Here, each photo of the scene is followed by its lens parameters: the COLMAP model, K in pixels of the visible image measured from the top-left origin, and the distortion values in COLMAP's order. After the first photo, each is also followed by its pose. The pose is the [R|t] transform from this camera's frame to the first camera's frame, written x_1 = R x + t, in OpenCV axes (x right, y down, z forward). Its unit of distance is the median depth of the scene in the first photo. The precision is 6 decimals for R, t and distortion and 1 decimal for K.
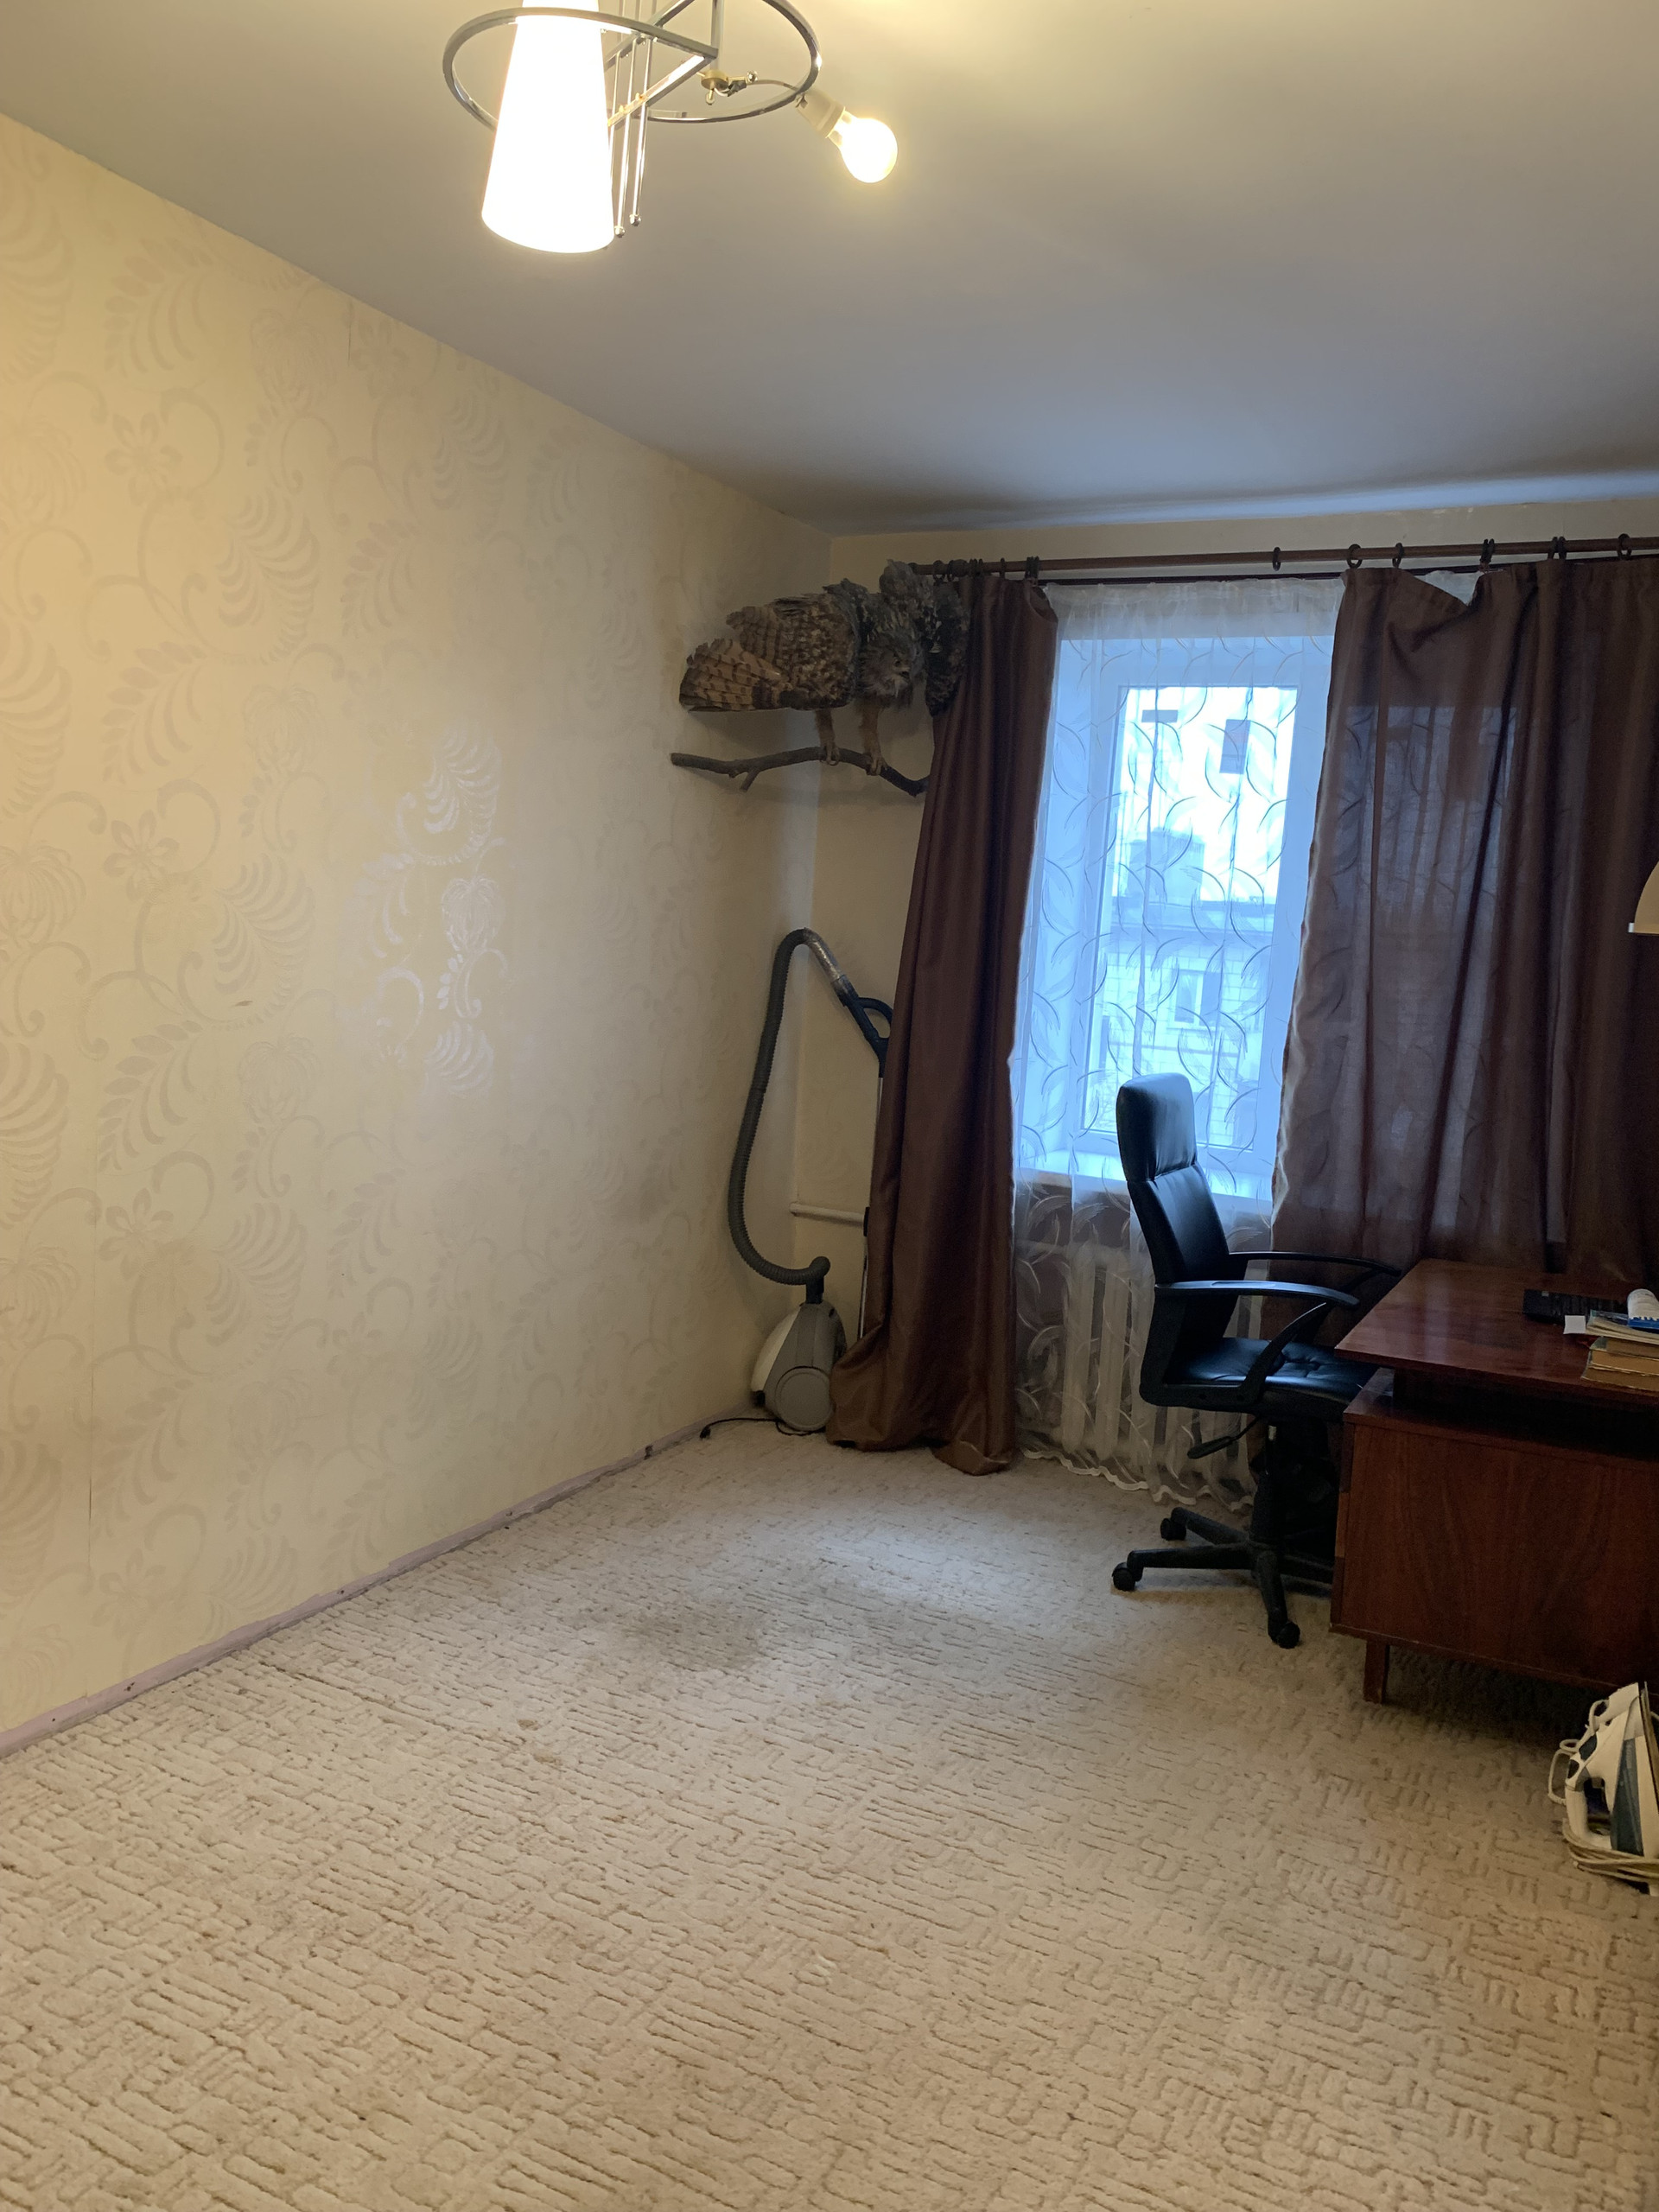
lens RADIAL K [[1696.2, 0, 835.3], [0, 1696.2, 1085.2], [0, 0, 1]] dist [0.006728, -0.009646]
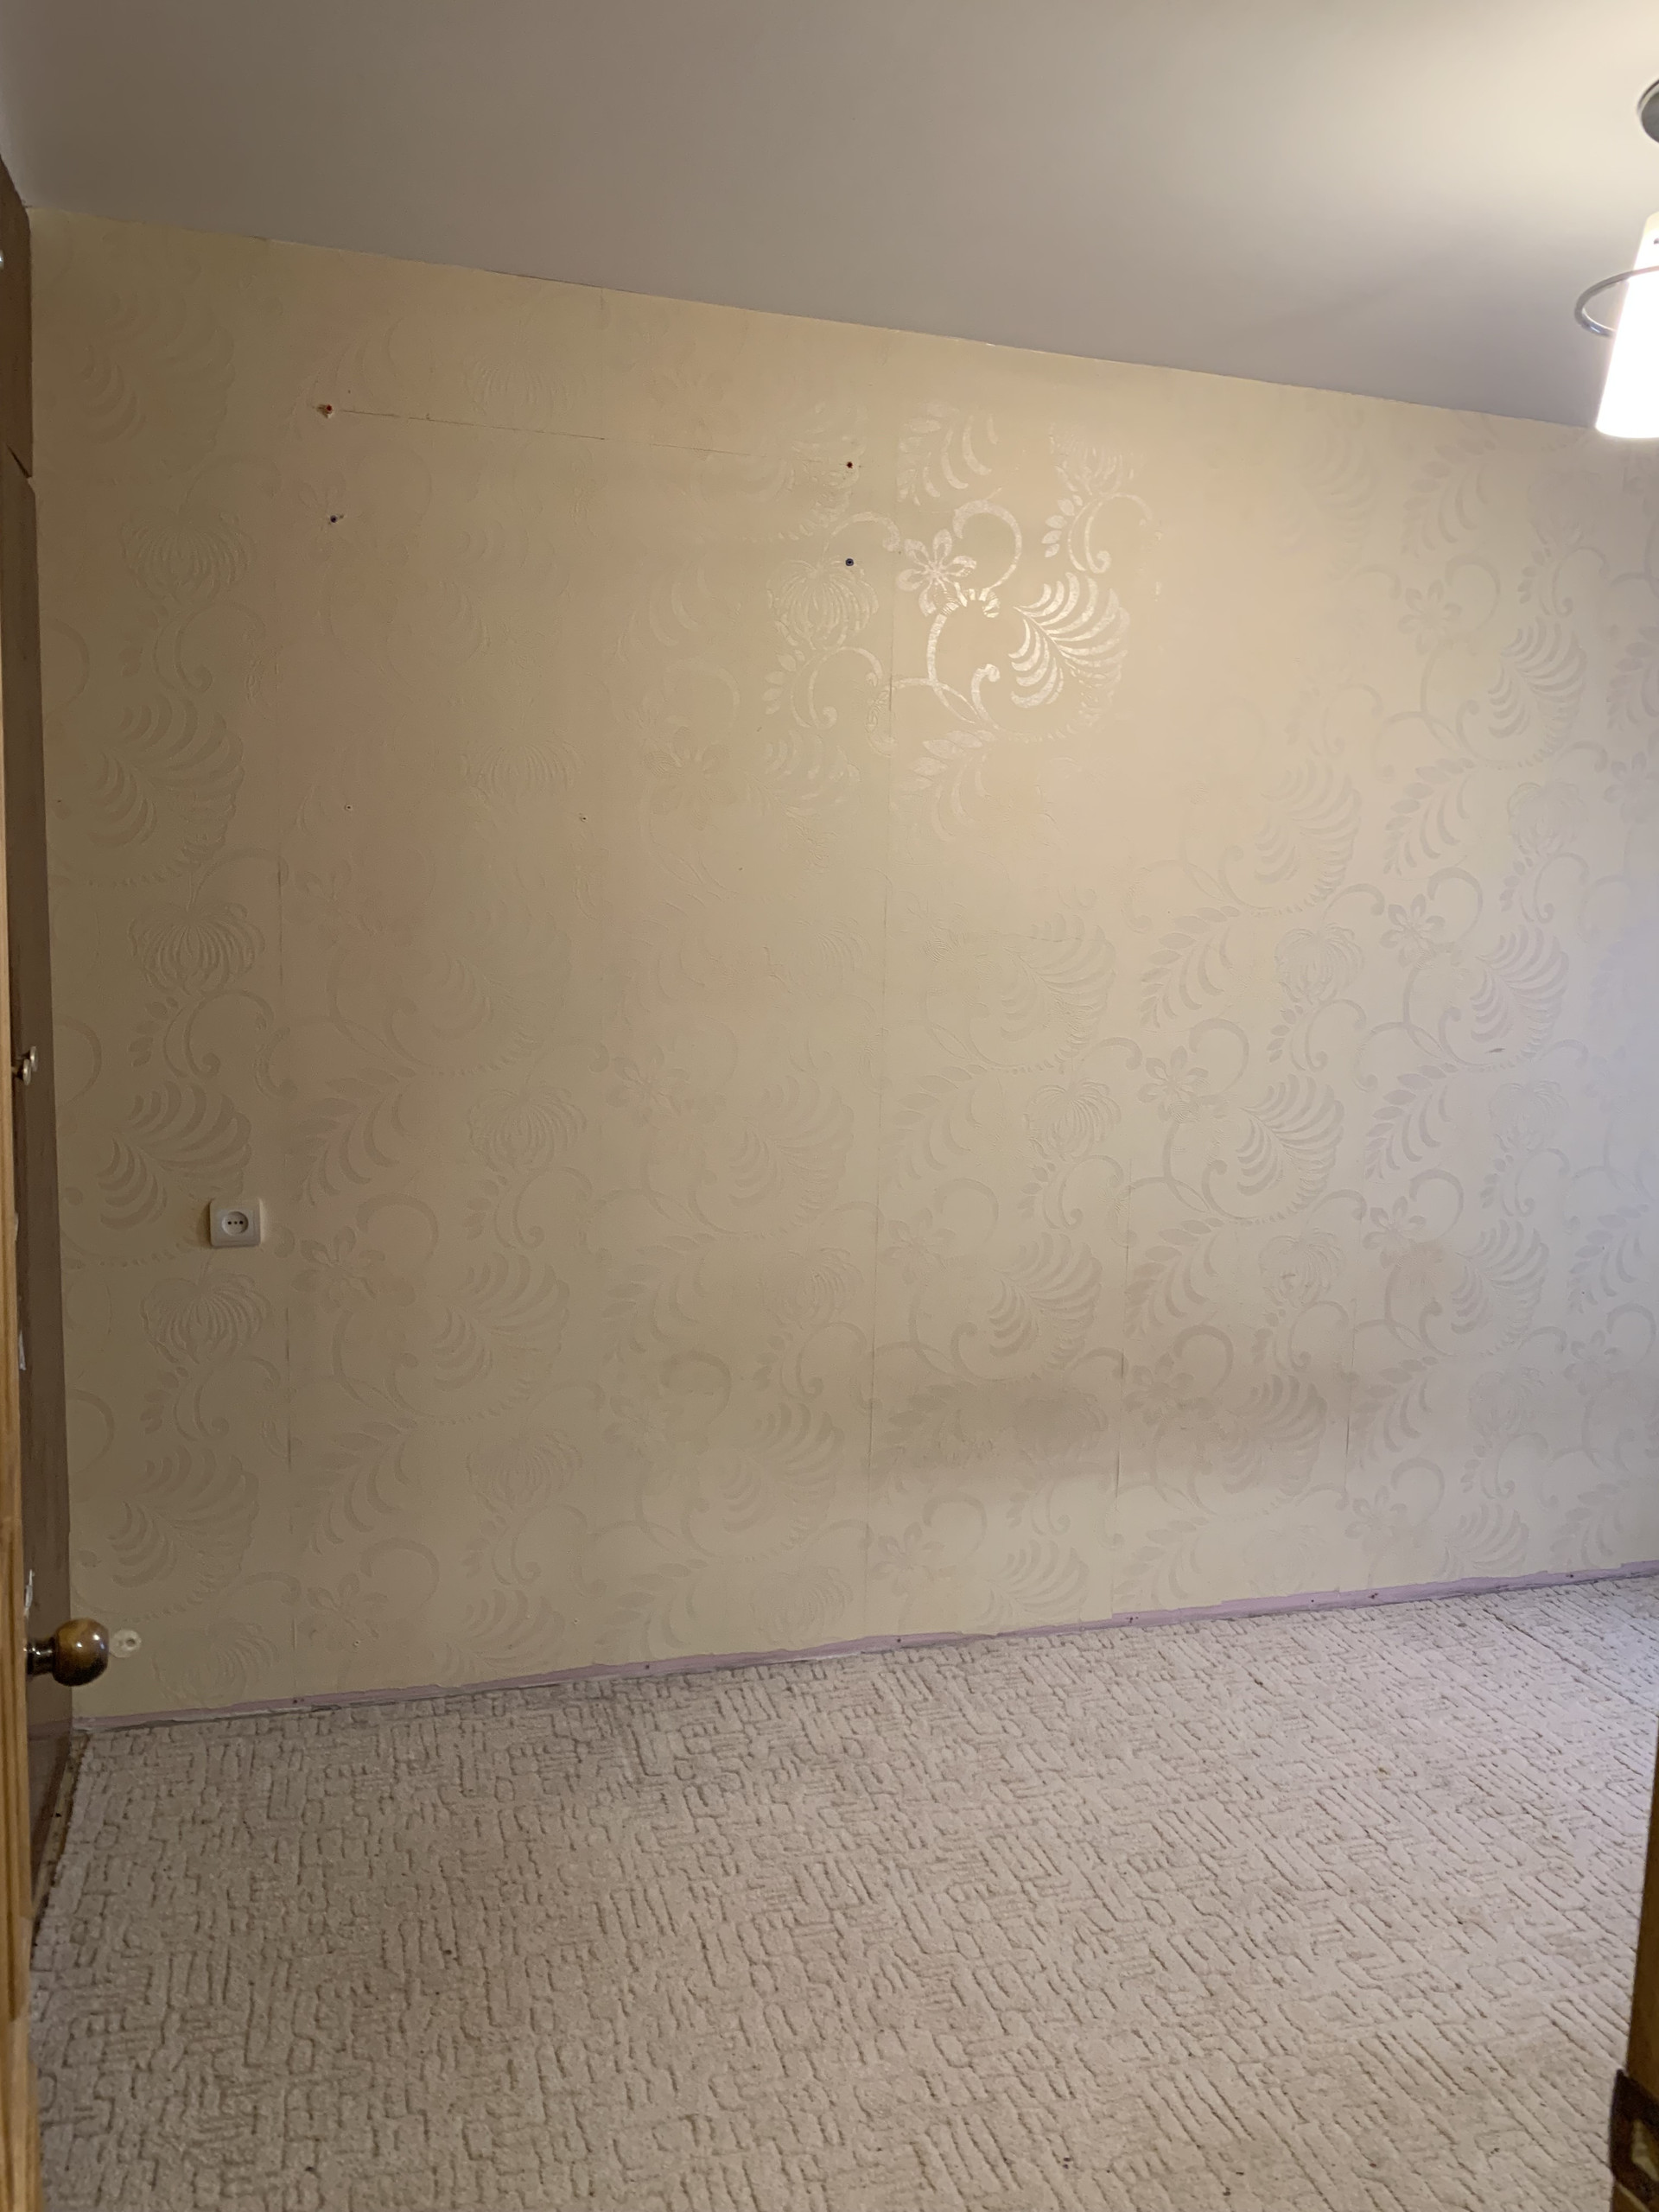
lens RADIAL K [[1696.2, 0, 829.8], [0, 1696.2, 1115.5], [0, 0, 1]] dist [0.006728, -0.009646]
pose [[0.689563, 0.047178, -0.722688, 0.206843], [-0.058611, 0.998238, 0.009242, 0.014869], [0.721850, 0.035984, 0.691113, -0.174400]]
